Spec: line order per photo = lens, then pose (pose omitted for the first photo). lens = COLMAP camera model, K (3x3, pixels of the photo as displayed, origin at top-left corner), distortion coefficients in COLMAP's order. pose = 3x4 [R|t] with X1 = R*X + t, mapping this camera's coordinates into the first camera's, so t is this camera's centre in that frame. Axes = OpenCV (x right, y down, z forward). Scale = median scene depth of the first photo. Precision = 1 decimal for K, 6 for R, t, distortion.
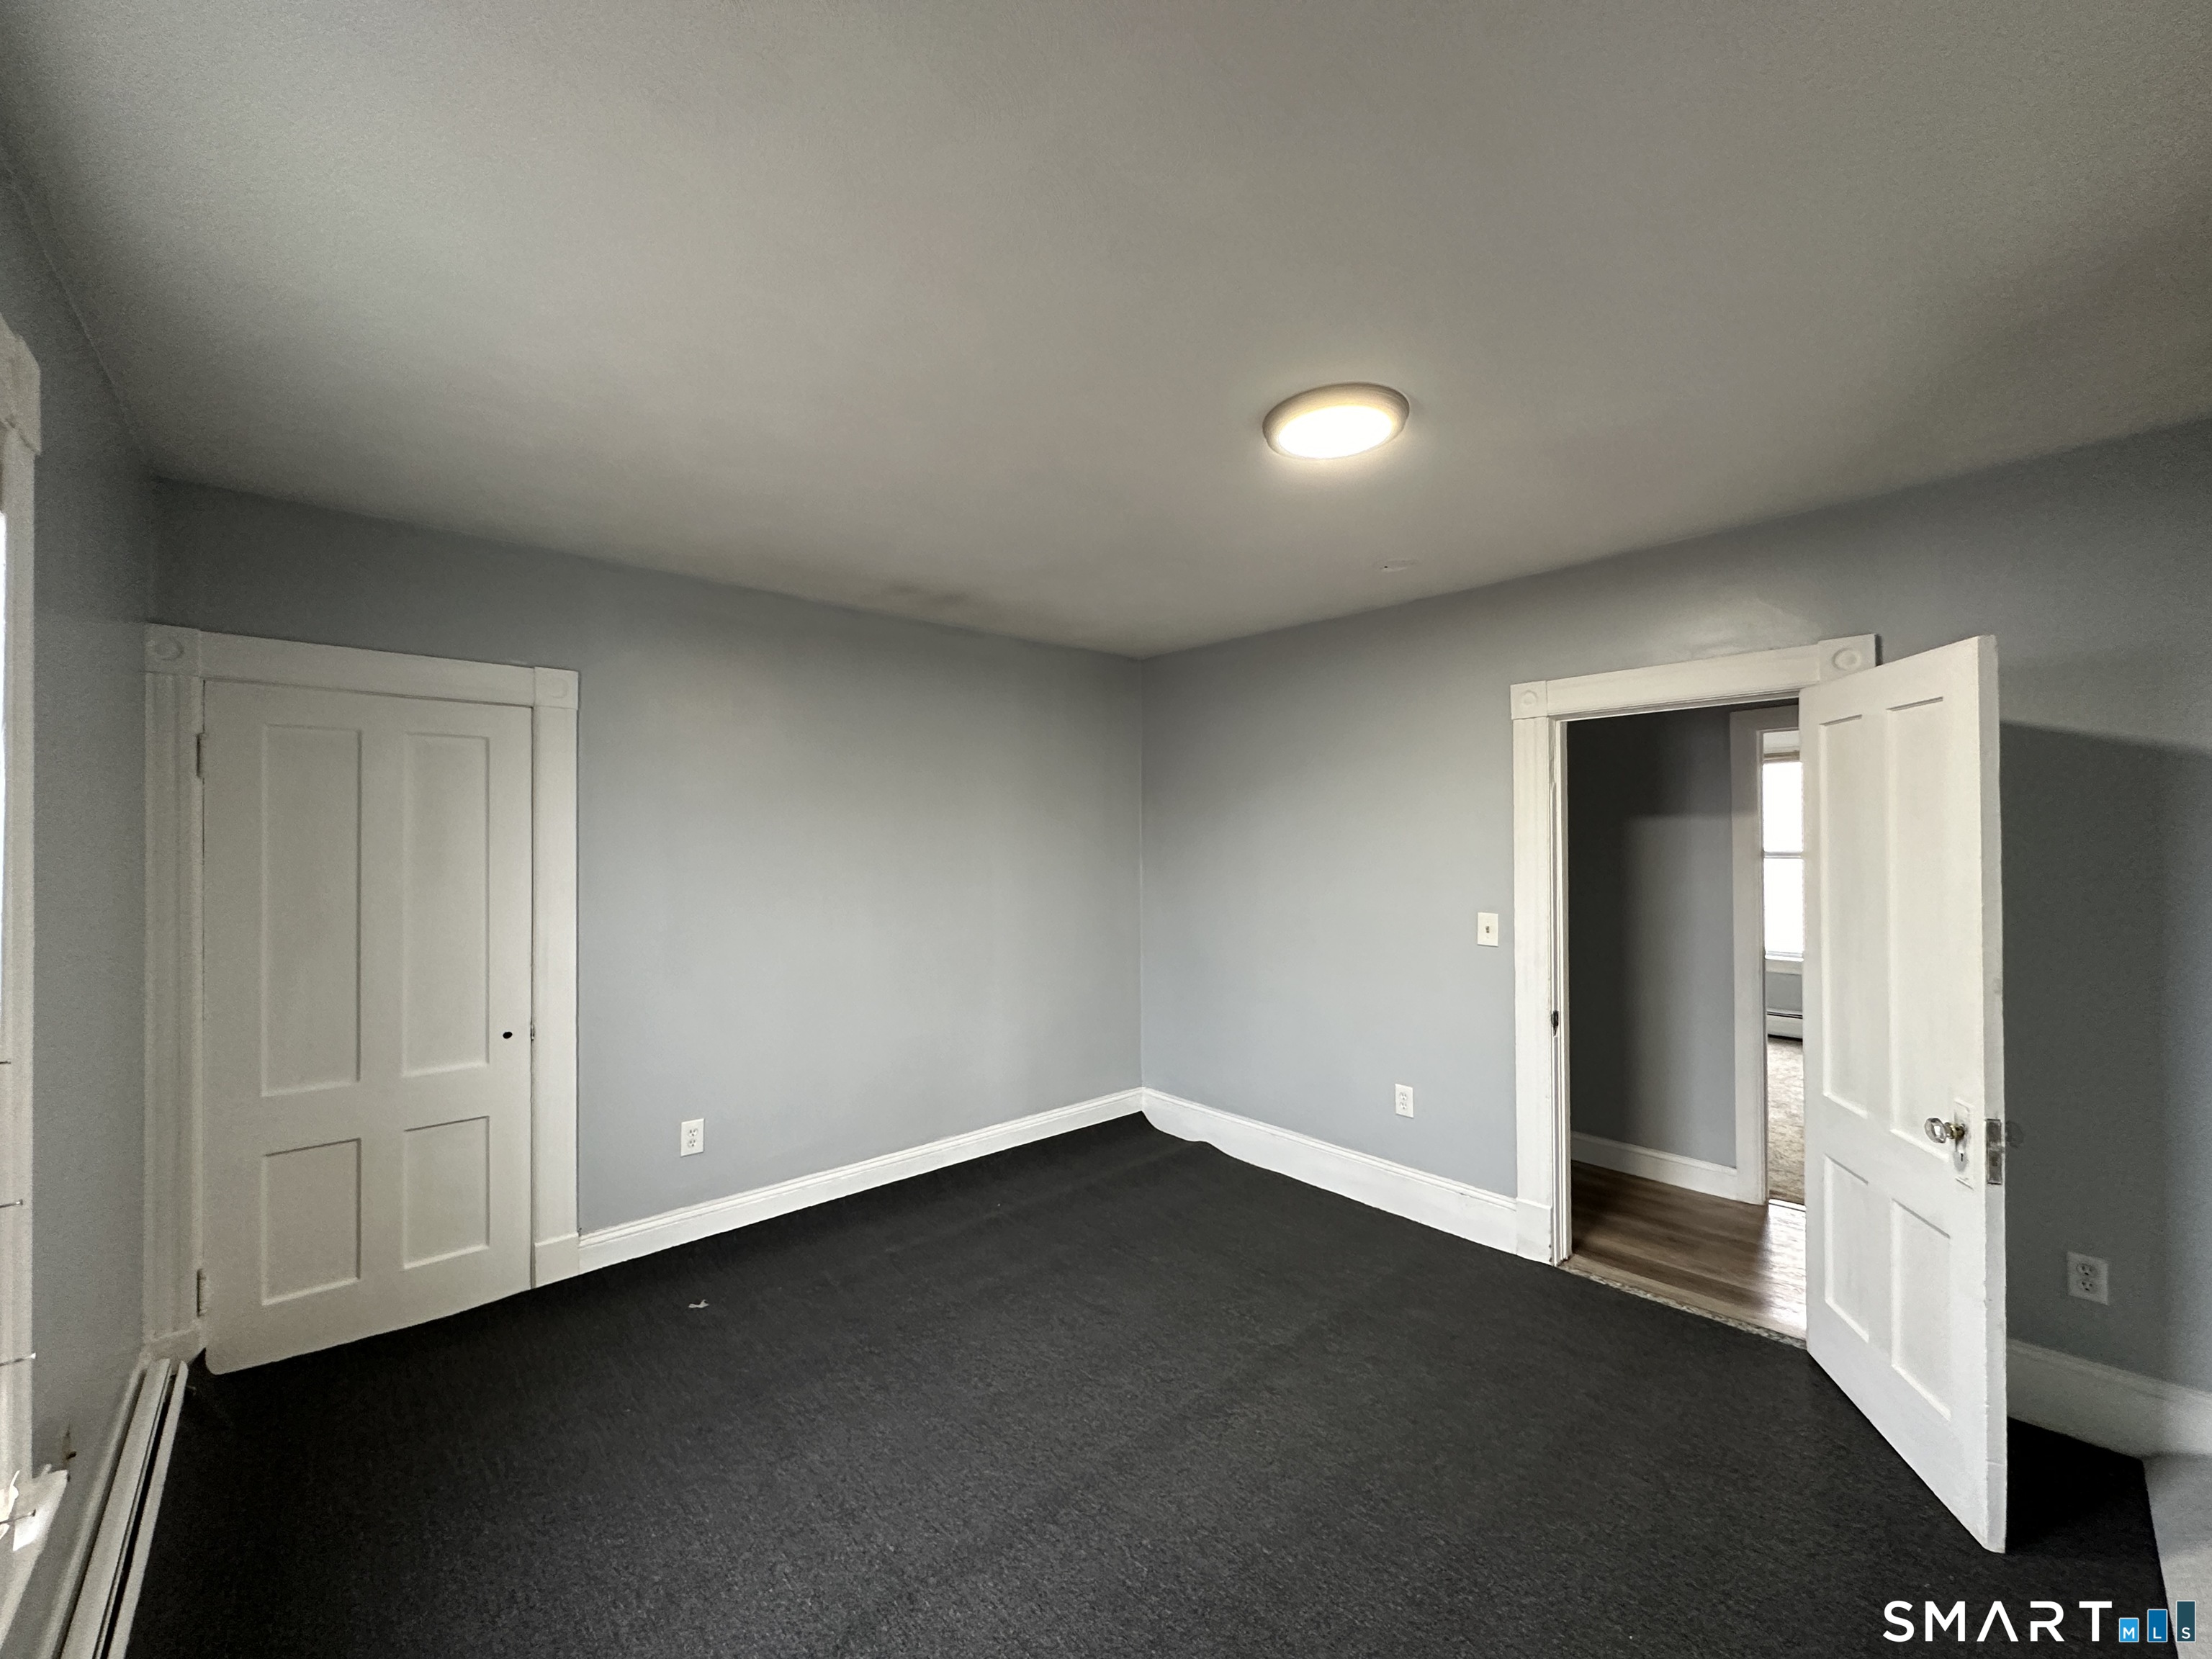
lens RADIAL K [[870.9, 0, 1106.0], [0, 870.9, 829.5], [0, 0, 1]] dist [-0.000098, -0.000001]
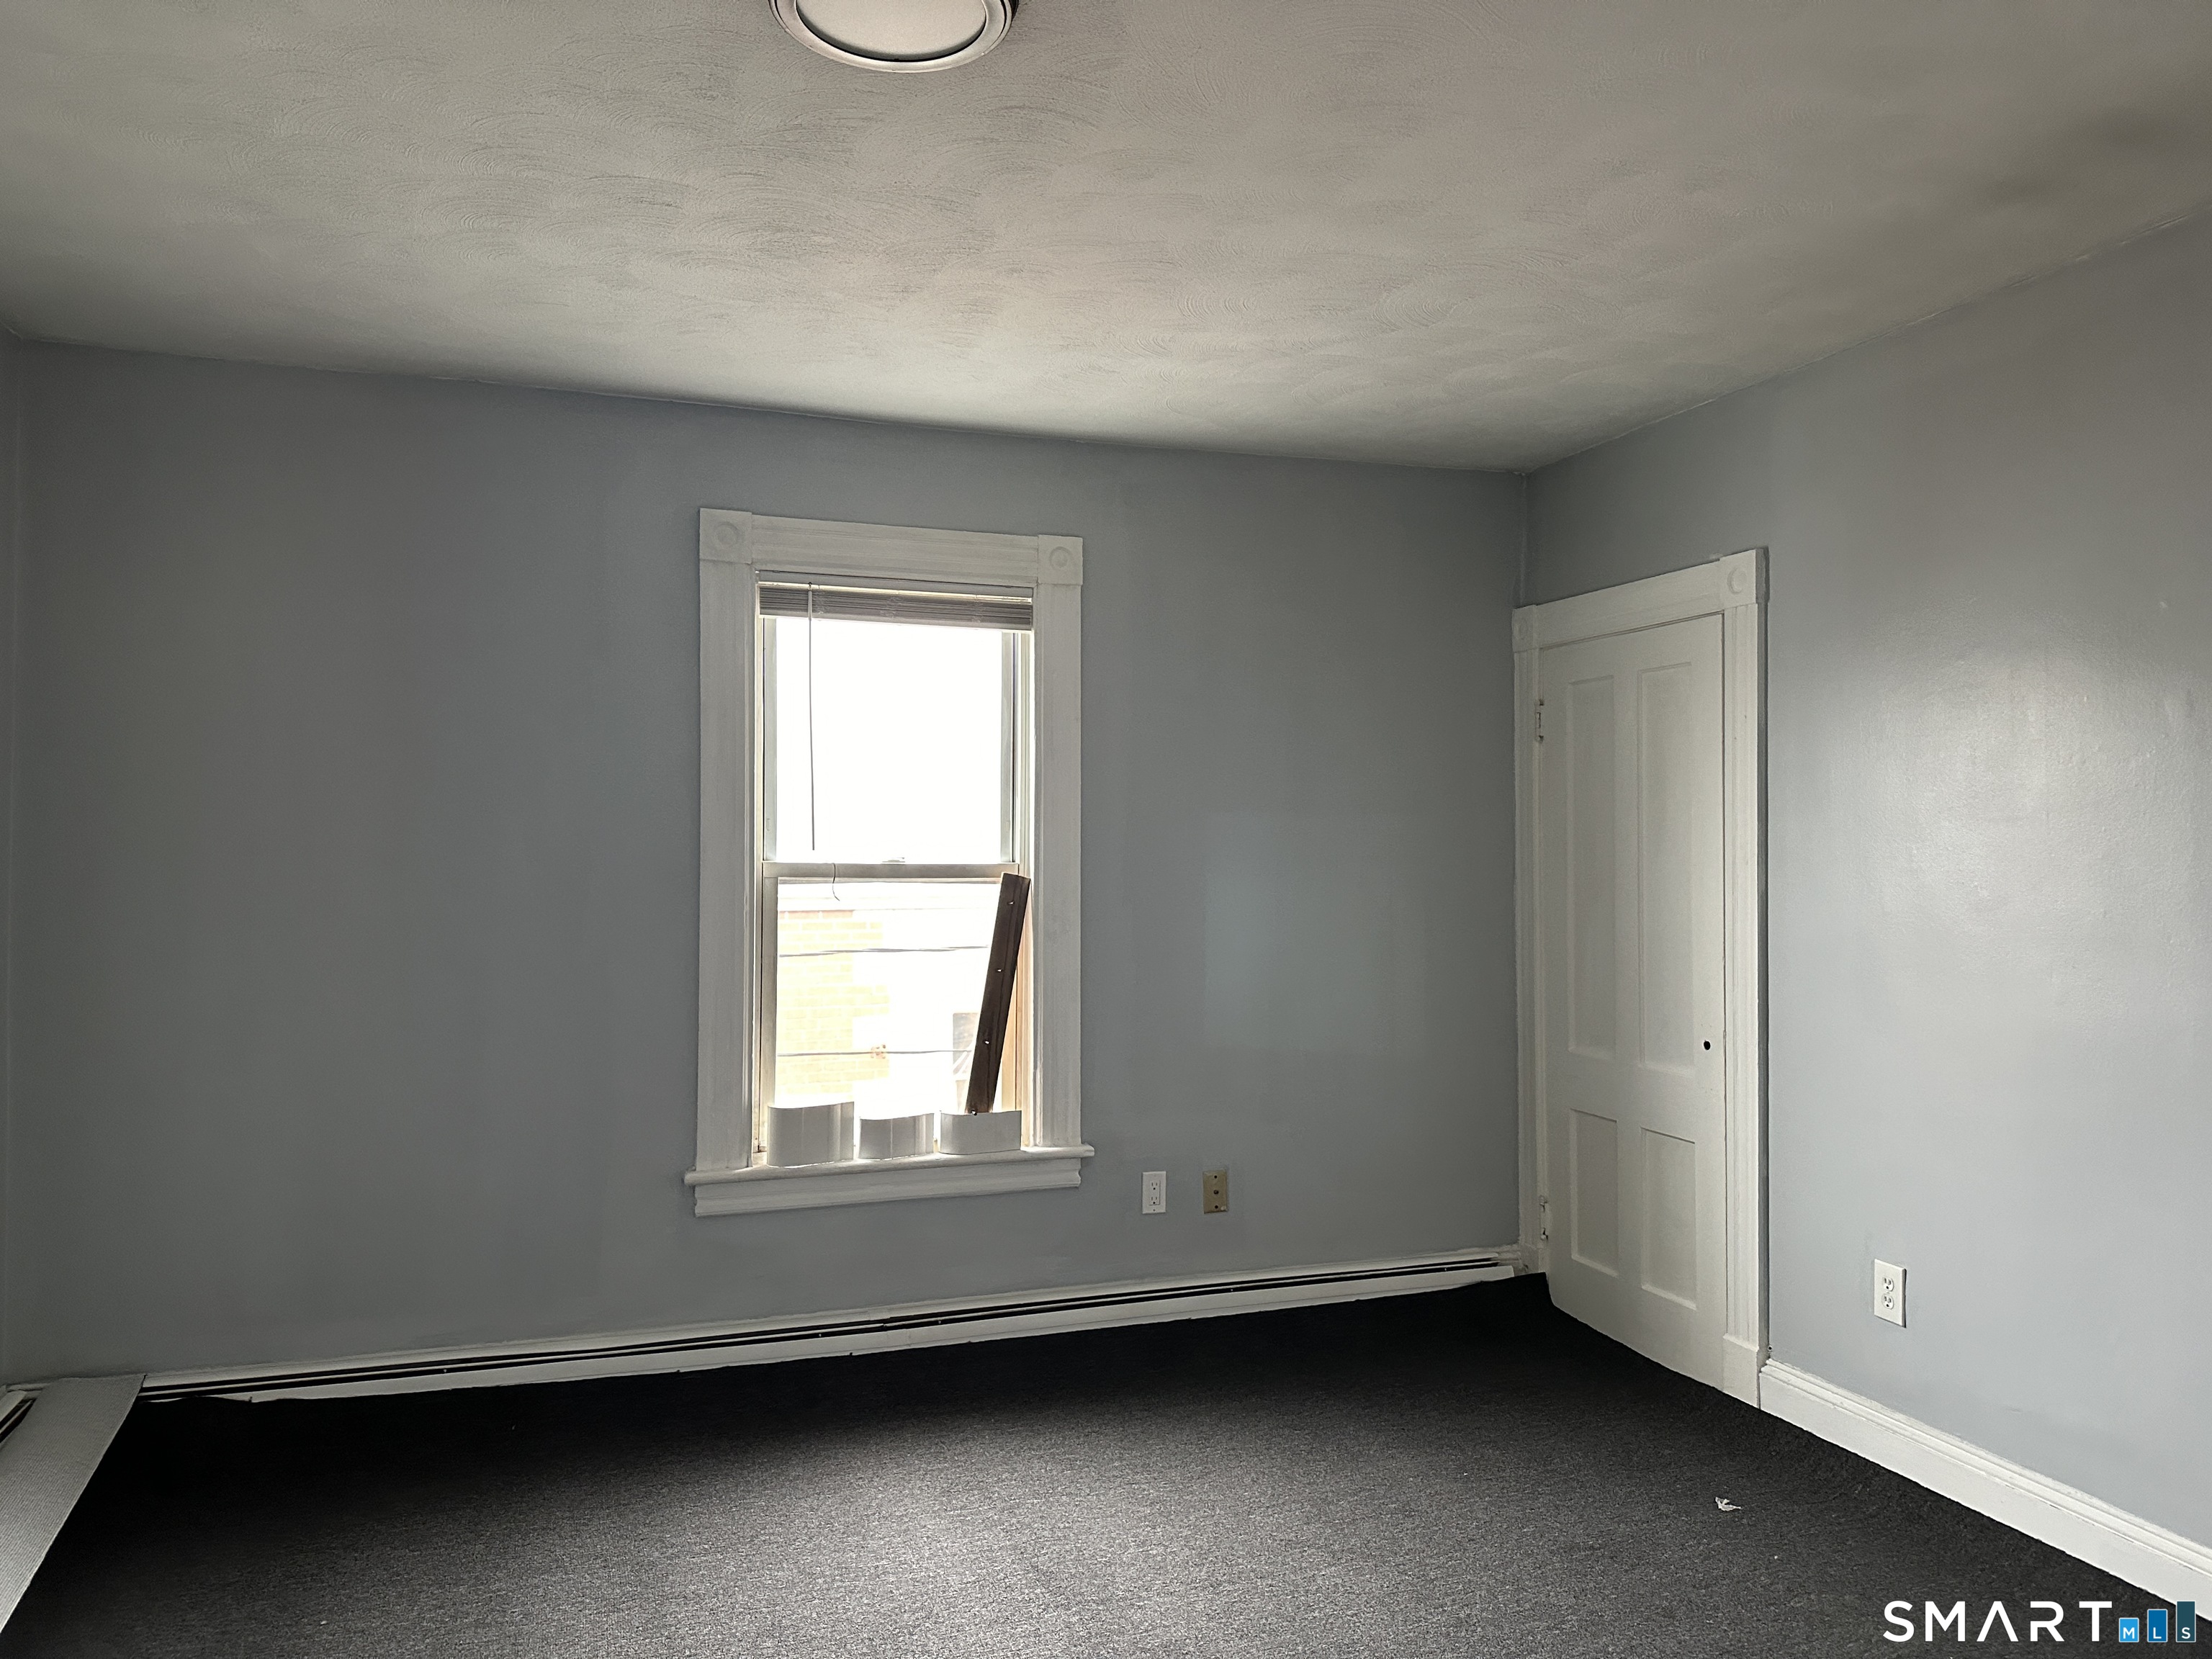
lens RADIAL K [[1553.5, 0, 1106.0], [0, 1553.5, 829.5], [0, 0, 1]] dist [0.001521, -0.000383]
pose [[-0.394288, -0.008719, -0.918946, 0.796308], [0.007807, 0.999887, -0.012837, 0.059334], [0.918954, -0.012236, -0.394175, 1.067472]]
